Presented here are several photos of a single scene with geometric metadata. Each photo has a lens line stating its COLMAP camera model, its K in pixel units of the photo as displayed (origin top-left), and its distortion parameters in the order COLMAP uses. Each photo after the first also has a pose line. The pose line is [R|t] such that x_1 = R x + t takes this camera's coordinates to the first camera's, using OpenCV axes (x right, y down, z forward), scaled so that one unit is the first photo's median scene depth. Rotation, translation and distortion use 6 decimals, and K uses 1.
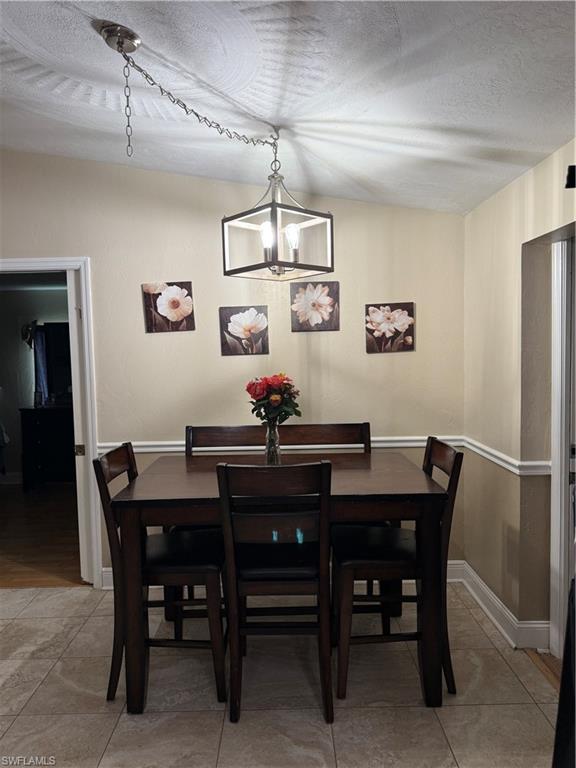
lens RADIAL K [[555.7, 0, 289.2], [0, 555.7, 391.5], [0, 0, 1]] dist [0.013134, -0.021424]
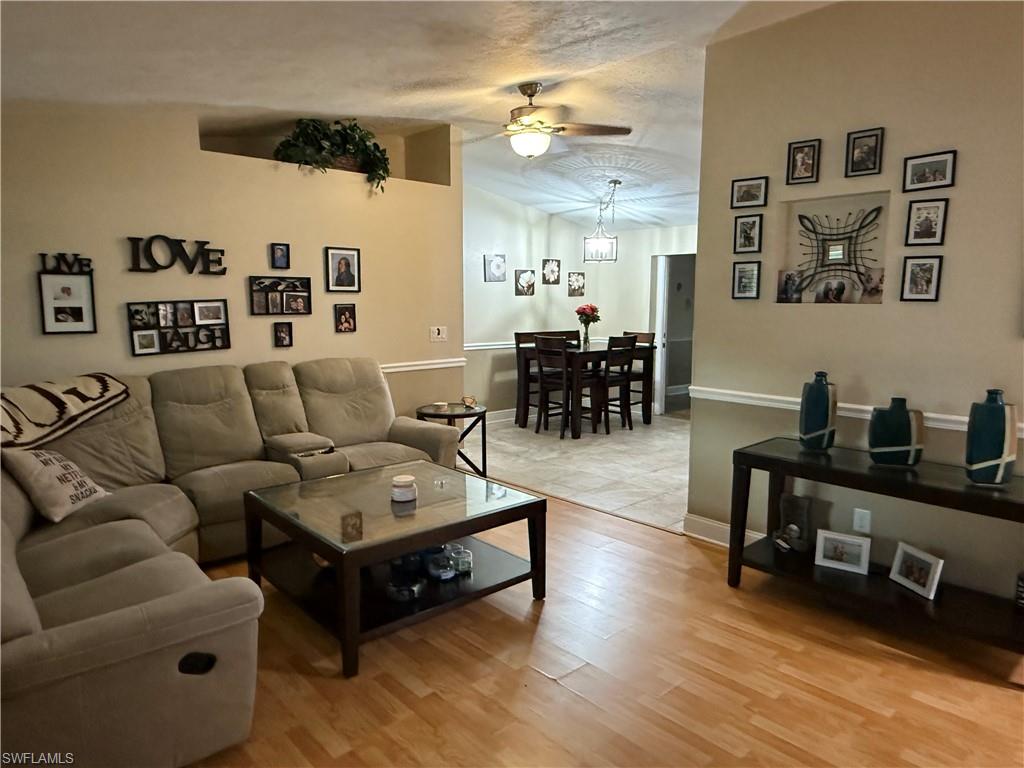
lens RADIAL K [[651.8, 0, 506.6], [0, 651.8, 386.9], [0, 0, 1]] dist [0.002976, 0.000614]
pose [[0.744248, -0.067185, 0.664515, -1.611048], [0.024807, 0.997022, 0.073020, 0.077604], [-0.667442, -0.037860, 0.743699, -0.601813]]
